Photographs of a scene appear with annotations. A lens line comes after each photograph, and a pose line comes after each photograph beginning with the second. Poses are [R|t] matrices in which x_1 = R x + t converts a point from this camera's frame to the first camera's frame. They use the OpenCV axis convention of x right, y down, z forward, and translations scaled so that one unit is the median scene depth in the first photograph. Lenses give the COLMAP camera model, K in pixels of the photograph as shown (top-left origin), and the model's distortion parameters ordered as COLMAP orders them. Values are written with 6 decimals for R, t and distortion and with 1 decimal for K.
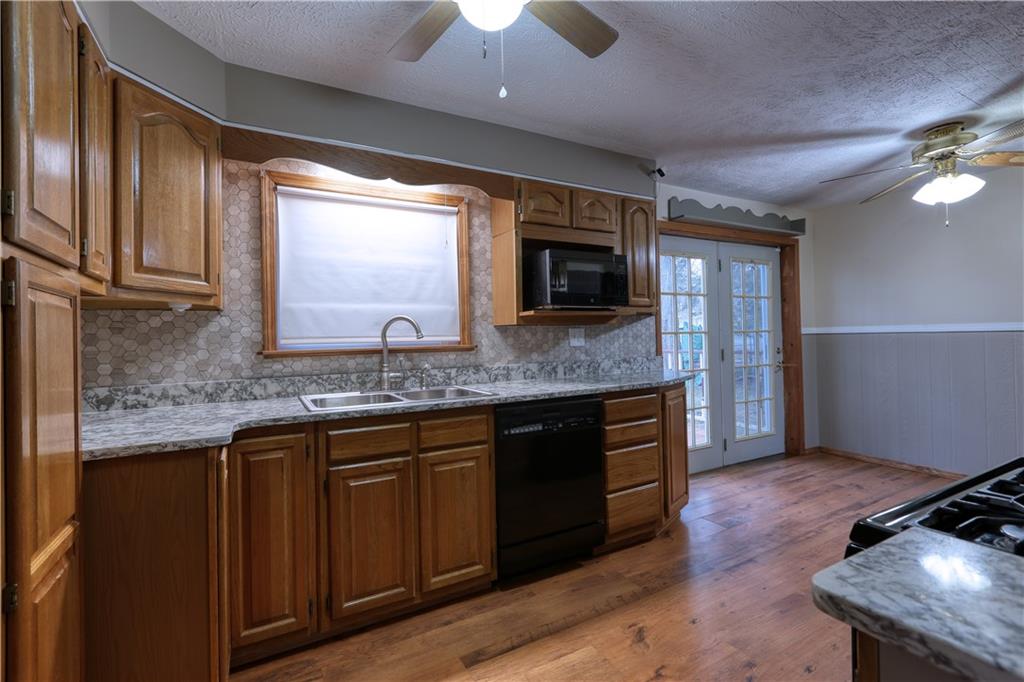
lens RADIAL K [[465.4, 0, 508.8], [0, 465.4, 338.0], [0, 0, 1]] dist [-0.001459, 0.000067]
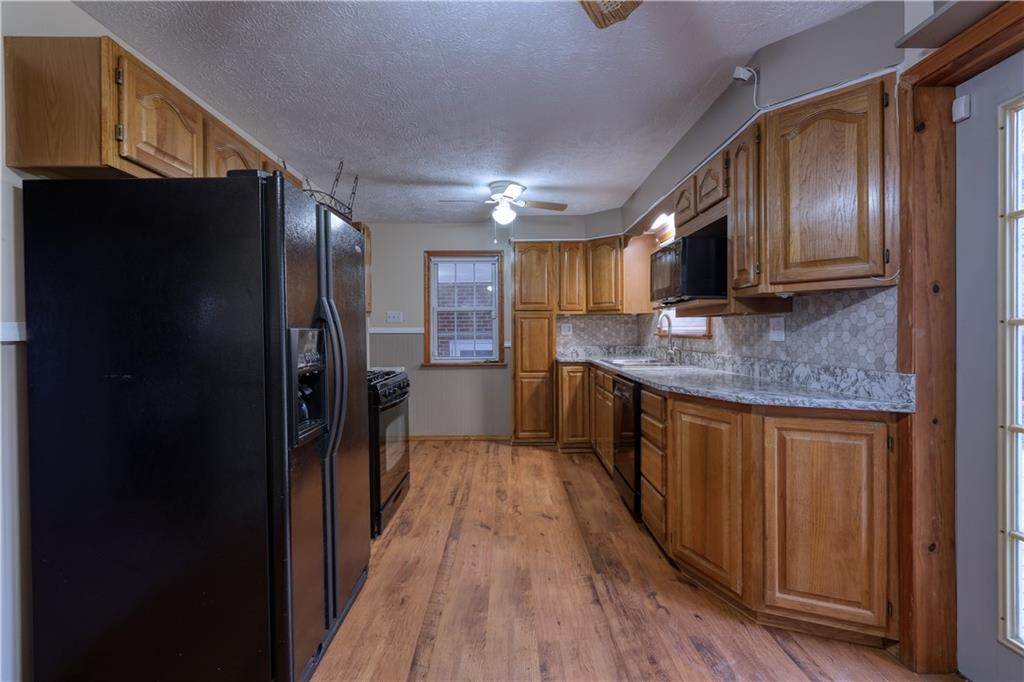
lens RADIAL K [[465.4, 0, 510.9], [0, 465.4, 335.7], [0, 0, 1]] dist [-0.001459, 0.000067]
pose [[-0.486911, 0.036753, -0.872678, 1.032223], [0.023128, 0.999307, 0.029182, -0.023664], [0.873145, -0.005974, -0.487423, 1.003650]]
